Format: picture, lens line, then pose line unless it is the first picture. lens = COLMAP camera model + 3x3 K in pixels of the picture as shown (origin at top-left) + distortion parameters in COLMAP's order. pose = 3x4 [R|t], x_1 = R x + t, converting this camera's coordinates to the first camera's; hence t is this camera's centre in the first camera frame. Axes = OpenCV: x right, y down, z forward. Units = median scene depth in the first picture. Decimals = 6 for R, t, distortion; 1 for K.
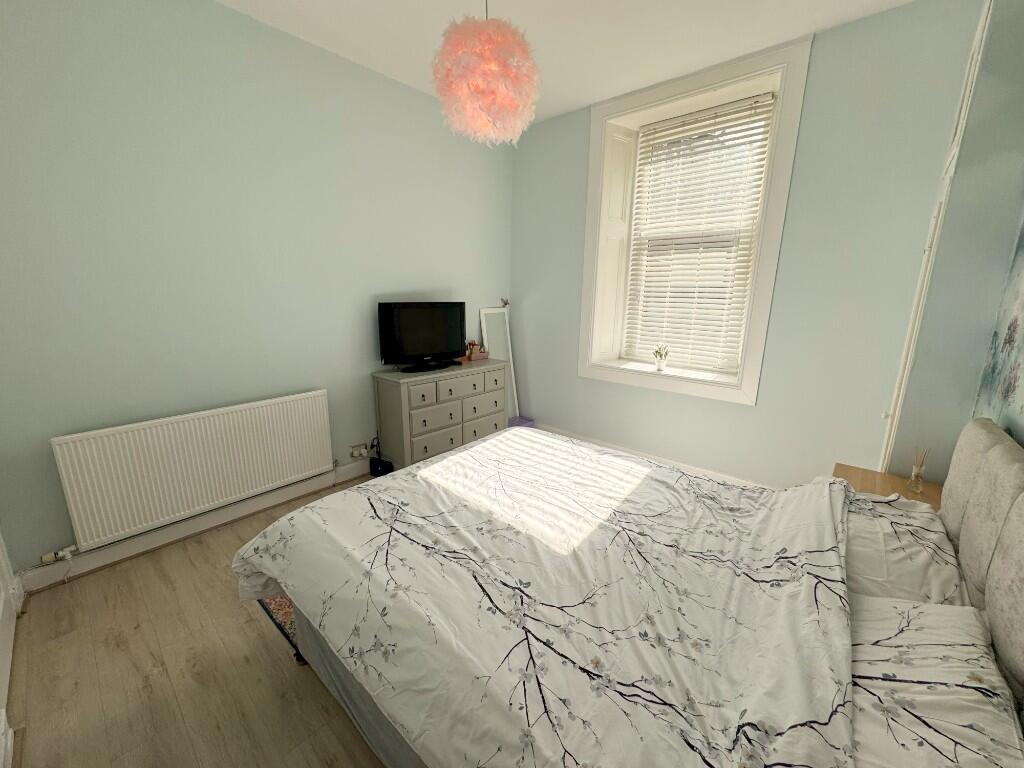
lens RADIAL K [[408.5, 0, 511.8], [0, 408.5, 385.7], [0, 0, 1]] dist [-0.003833, 0.001475]
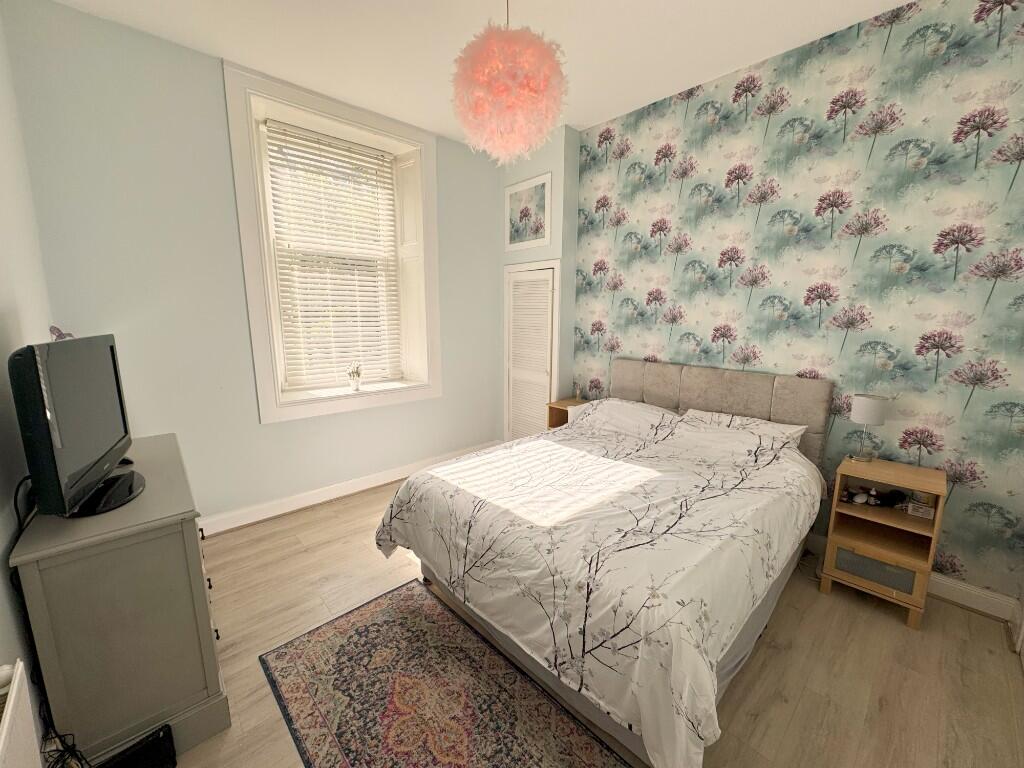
lens RADIAL K [[408.5, 0, 510.9], [0, 408.5, 386.1], [0, 0, 1]] dist [-0.003833, 0.001475]
pose [[0.098327, -0.182629, 0.978253, -1.013110], [0.223498, 0.961957, 0.157122, -0.214158], [-0.969732, 0.203188, 0.135403, 0.908352]]
